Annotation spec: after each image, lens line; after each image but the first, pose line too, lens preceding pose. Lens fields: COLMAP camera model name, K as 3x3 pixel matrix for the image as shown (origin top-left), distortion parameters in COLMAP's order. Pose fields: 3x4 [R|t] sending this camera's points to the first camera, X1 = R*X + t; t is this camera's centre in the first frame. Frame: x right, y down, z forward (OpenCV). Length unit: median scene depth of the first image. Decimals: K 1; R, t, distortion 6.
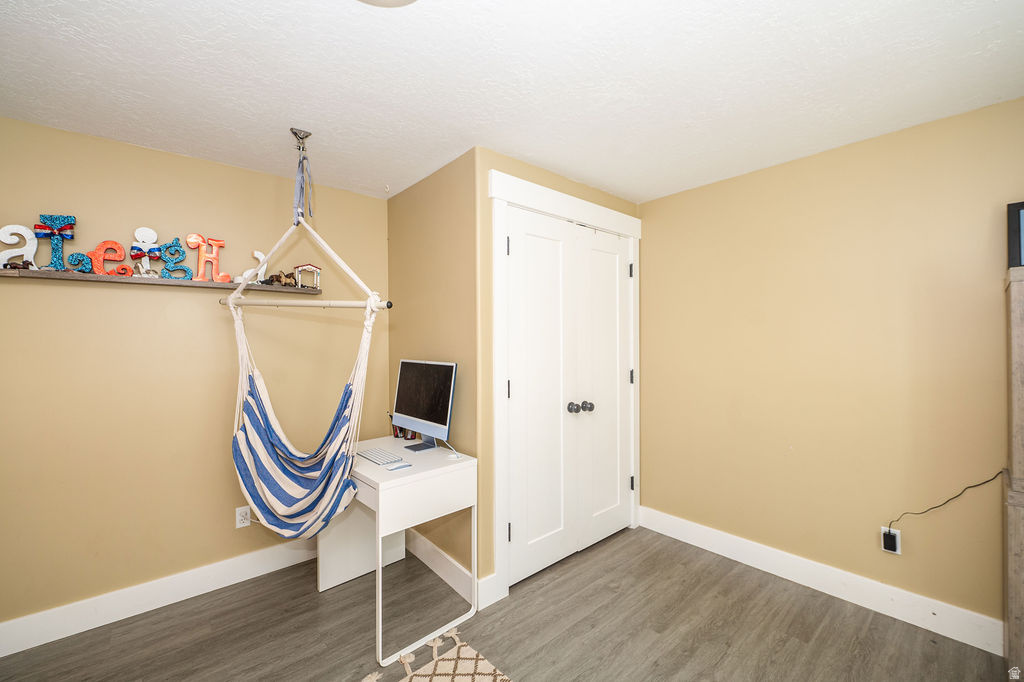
lens RADIAL K [[410.0, 0, 512.9], [0, 410.0, 339.1], [0, 0, 1]] dist [-0.010554, -0.000076]
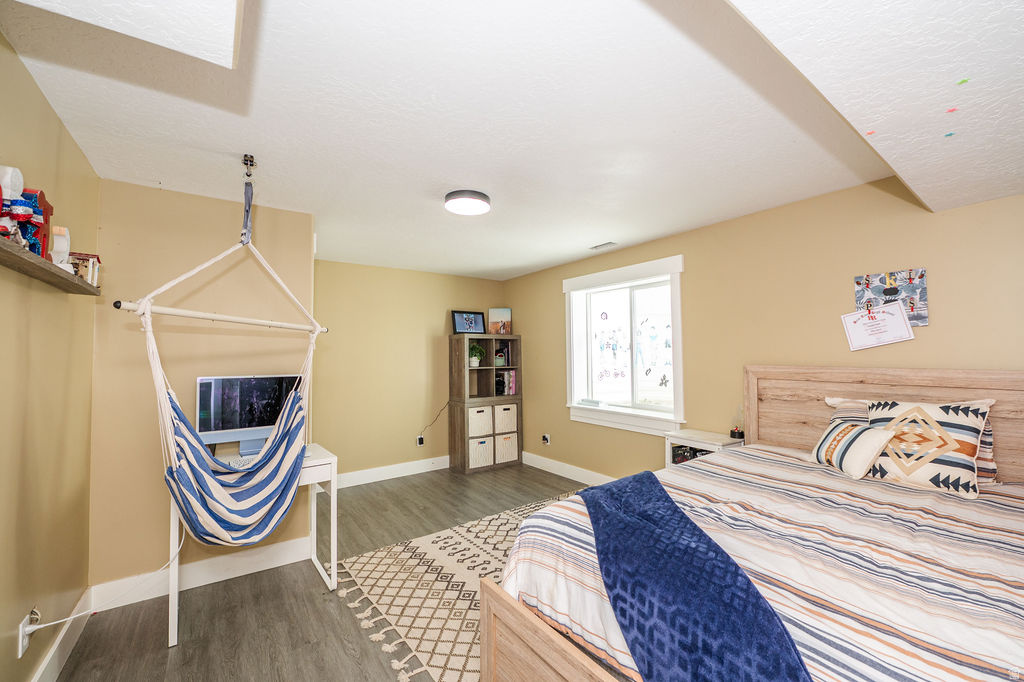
lens RADIAL K [[410.0, 0, 512.9], [0, 410.0, 339.1], [0, 0, 1]] dist [-0.010554, -0.000076]
pose [[0.100512, 0.047716, 0.993791, -1.492026], [0.019942, 0.998552, -0.049961, 0.033023], [-0.994736, 0.024840, 0.099415, 0.214356]]
